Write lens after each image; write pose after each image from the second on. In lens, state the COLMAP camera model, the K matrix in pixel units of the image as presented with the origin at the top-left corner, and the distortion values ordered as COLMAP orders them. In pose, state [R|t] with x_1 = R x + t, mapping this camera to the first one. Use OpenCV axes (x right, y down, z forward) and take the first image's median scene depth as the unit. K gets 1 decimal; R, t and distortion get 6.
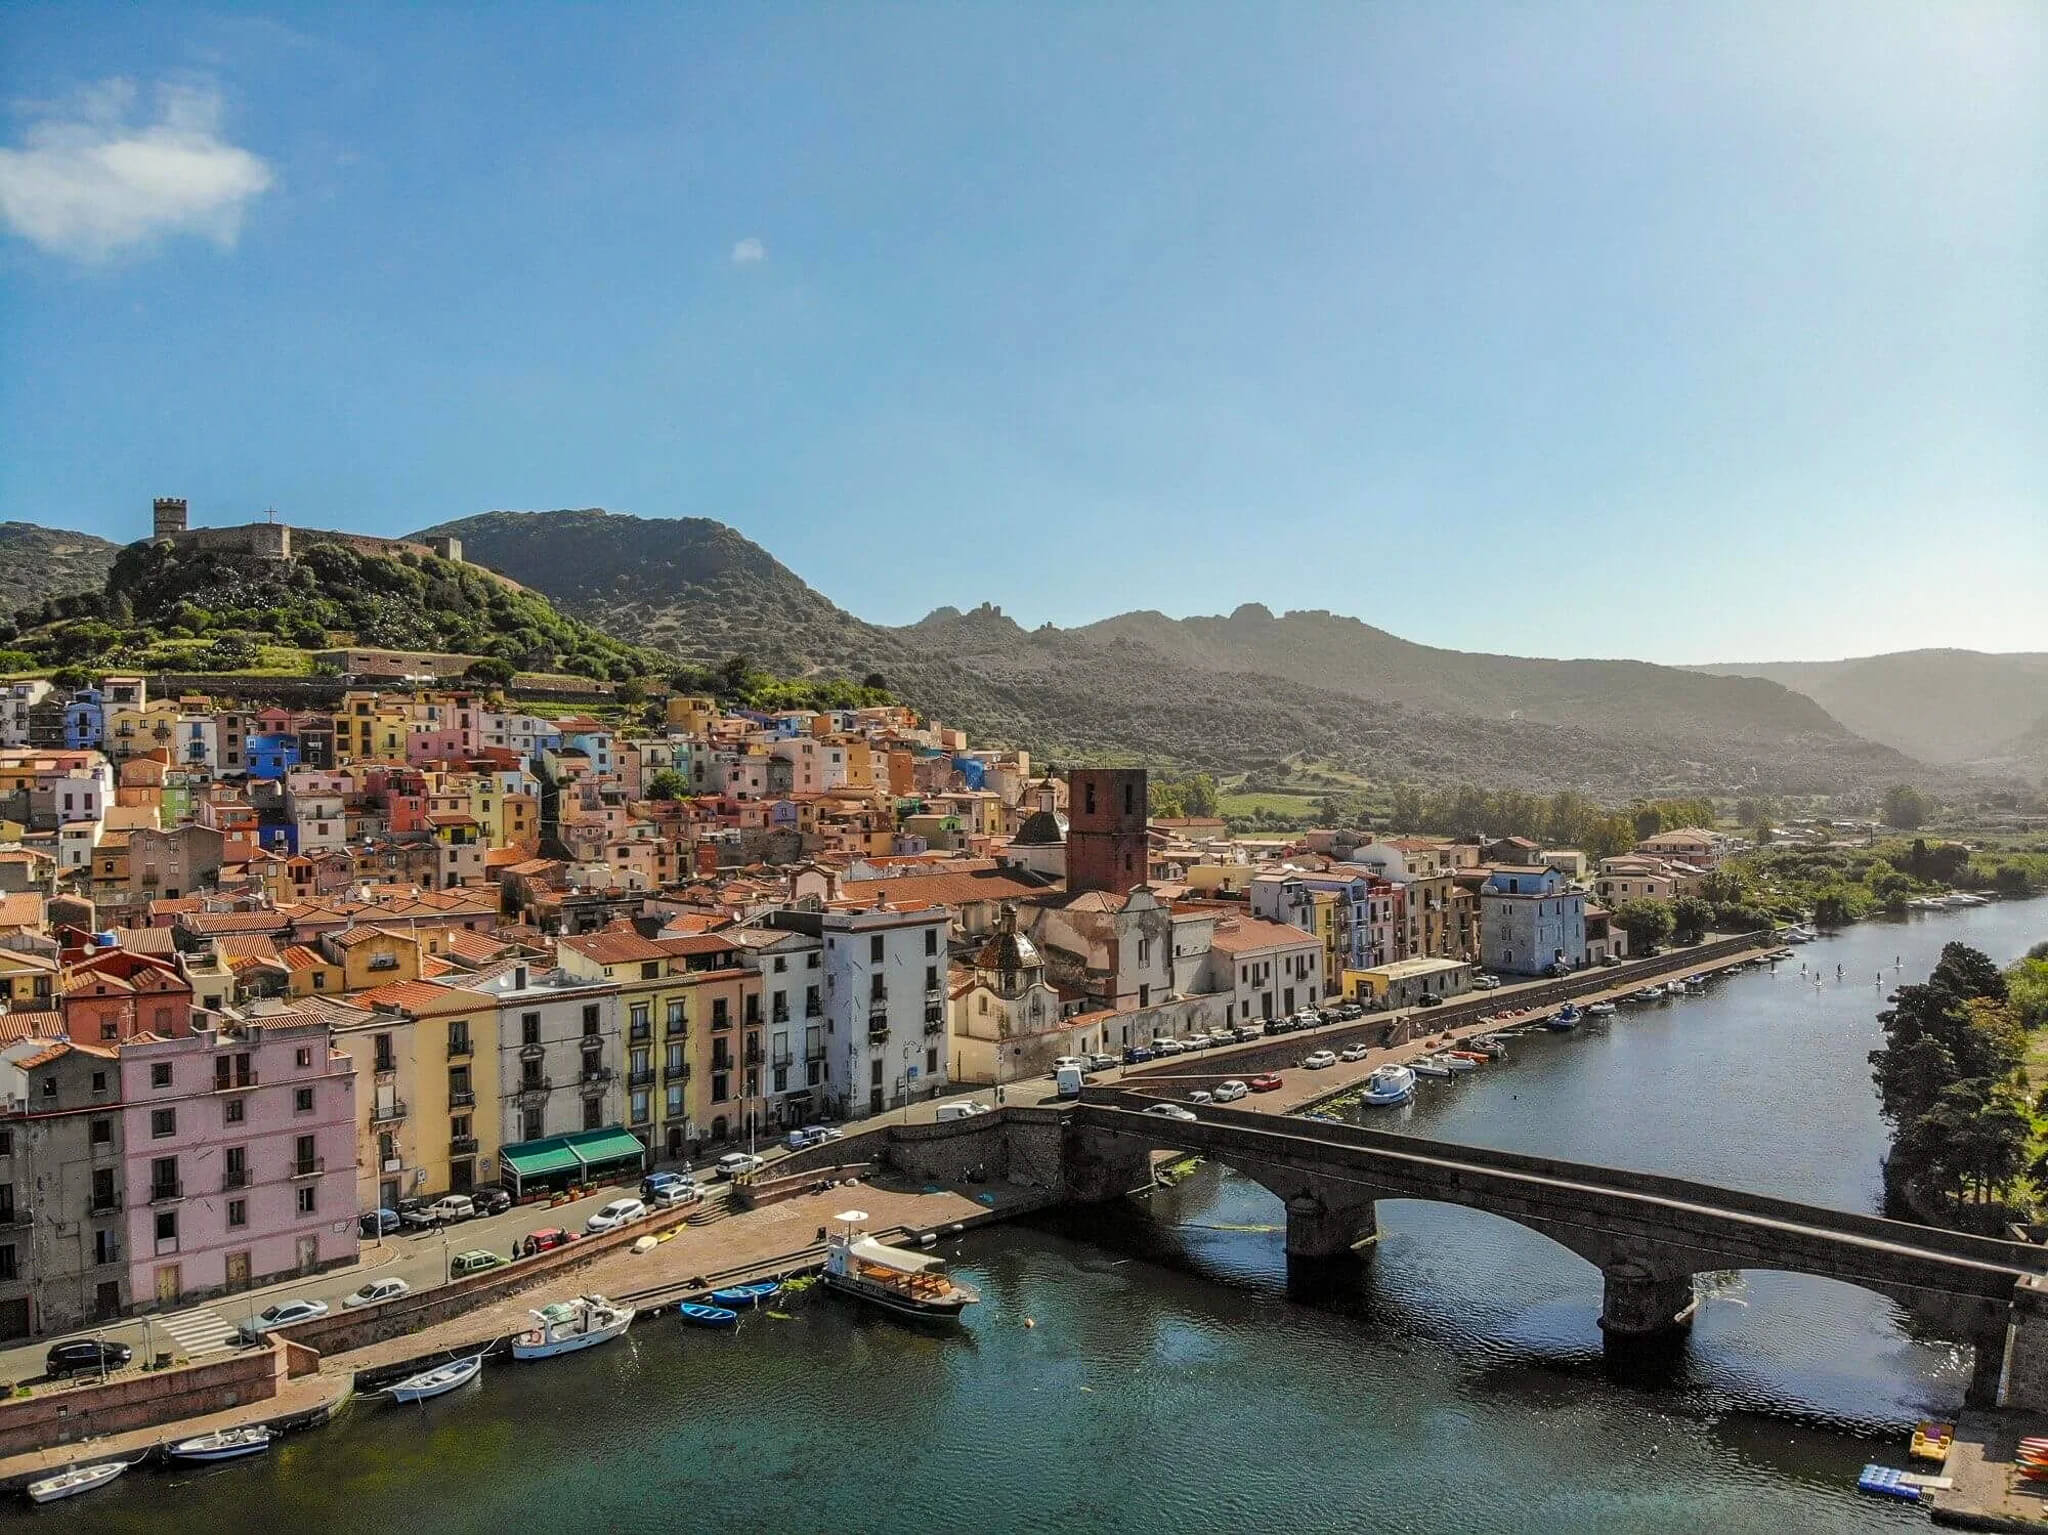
lens RADIAL K [[1512.3, 0, 1024.0], [0, 1512.3, 767.5], [0, 0, 1]] dist [0.001707, -0.052988]
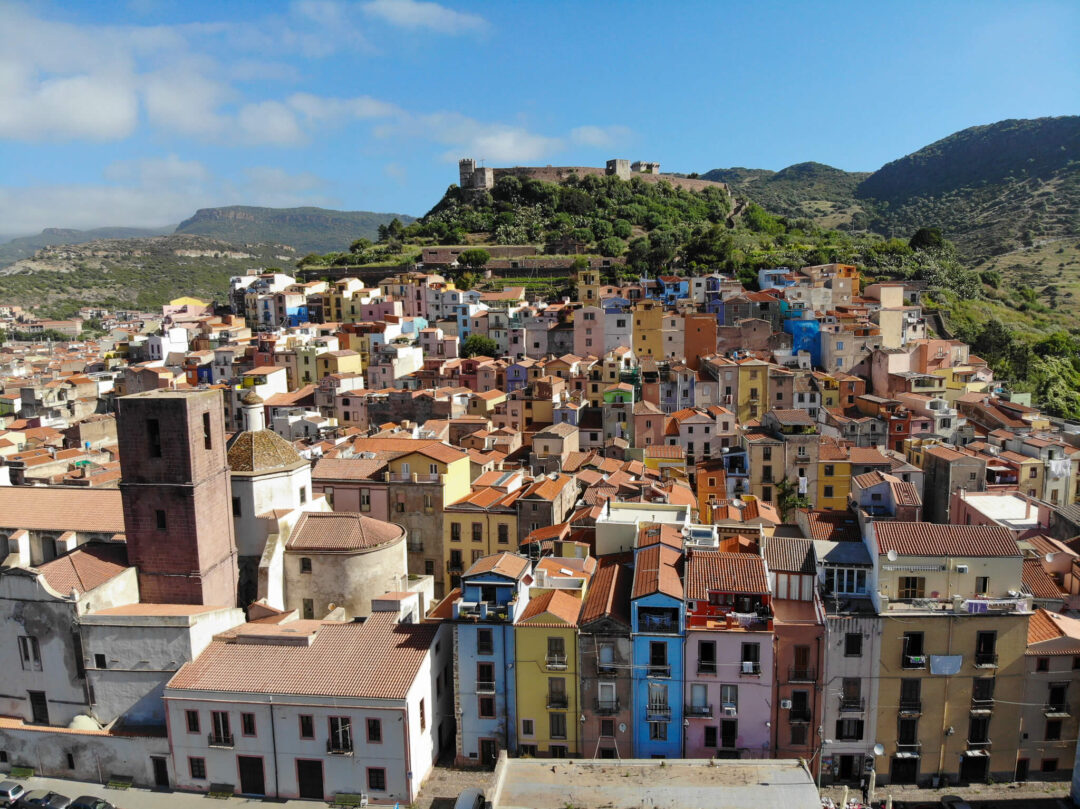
lens RADIAL K [[797.5, 0, 540.0], [0, 797.5, 404.5], [0, 0, 1]] dist [0.001707, -0.052988]
pose [[0.600837, 0.107774, -0.792073, 0.357895], [0.012537, 0.989477, 0.144145, -0.037084], [0.799273, -0.096538, 0.593163, 0.659970]]
